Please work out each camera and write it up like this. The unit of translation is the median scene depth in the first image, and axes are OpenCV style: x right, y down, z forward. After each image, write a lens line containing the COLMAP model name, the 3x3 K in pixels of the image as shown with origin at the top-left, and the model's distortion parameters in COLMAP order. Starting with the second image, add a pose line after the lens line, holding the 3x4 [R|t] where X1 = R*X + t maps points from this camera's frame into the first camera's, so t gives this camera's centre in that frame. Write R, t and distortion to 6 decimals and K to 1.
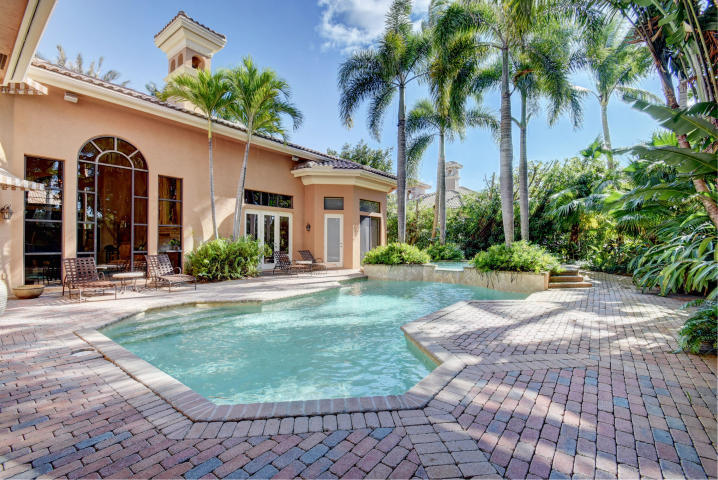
lens RADIAL K [[316.9, 0, 355.0], [0, 316.9, 238.6], [0, 0, 1]] dist [0.012263, -0.013591]
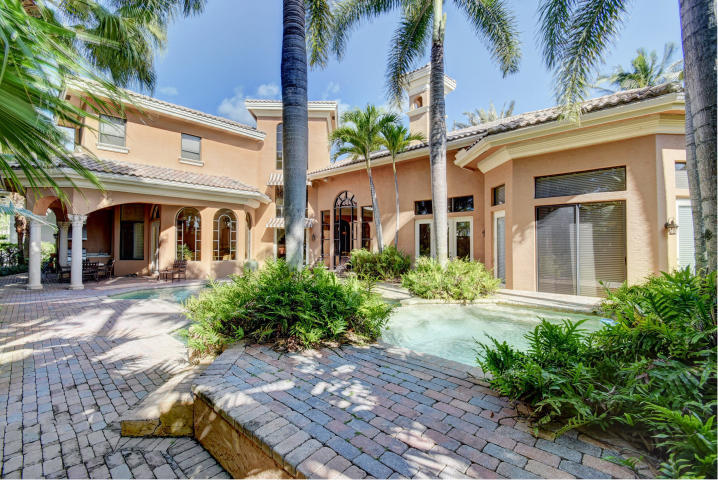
lens RADIAL K [[316.9, 0, 355.0], [0, 316.9, 238.6], [0, 0, 1]] dist [0.012263, -0.013591]
pose [[-0.095604, -0.021510, -0.995187, 0.751001], [0.006454, 0.999732, -0.022229, -0.006535], [0.995399, -0.008548, -0.095440, 0.908142]]
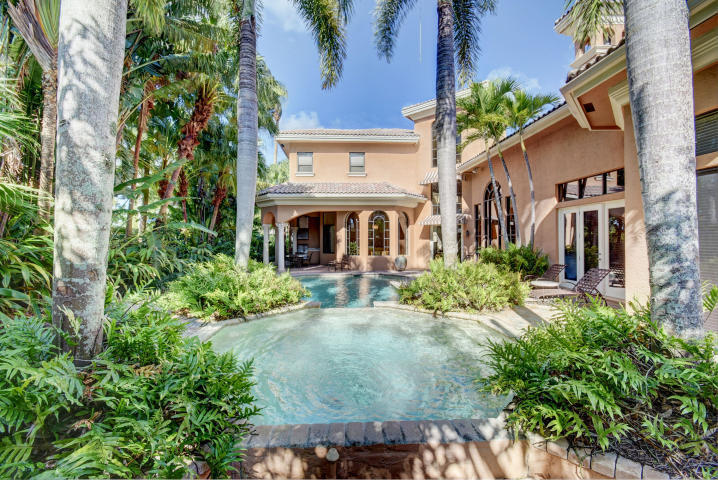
lens RADIAL K [[316.9, 0, 355.0], [0, 316.9, 238.6], [0, 0, 1]] dist [0.012263, -0.013591]
pose [[-0.751604, -0.003151, -0.659607, 0.587860], [0.006973, 0.999895, -0.012722, -0.010859], [0.659578, -0.014161, -0.751503, 1.284331]]
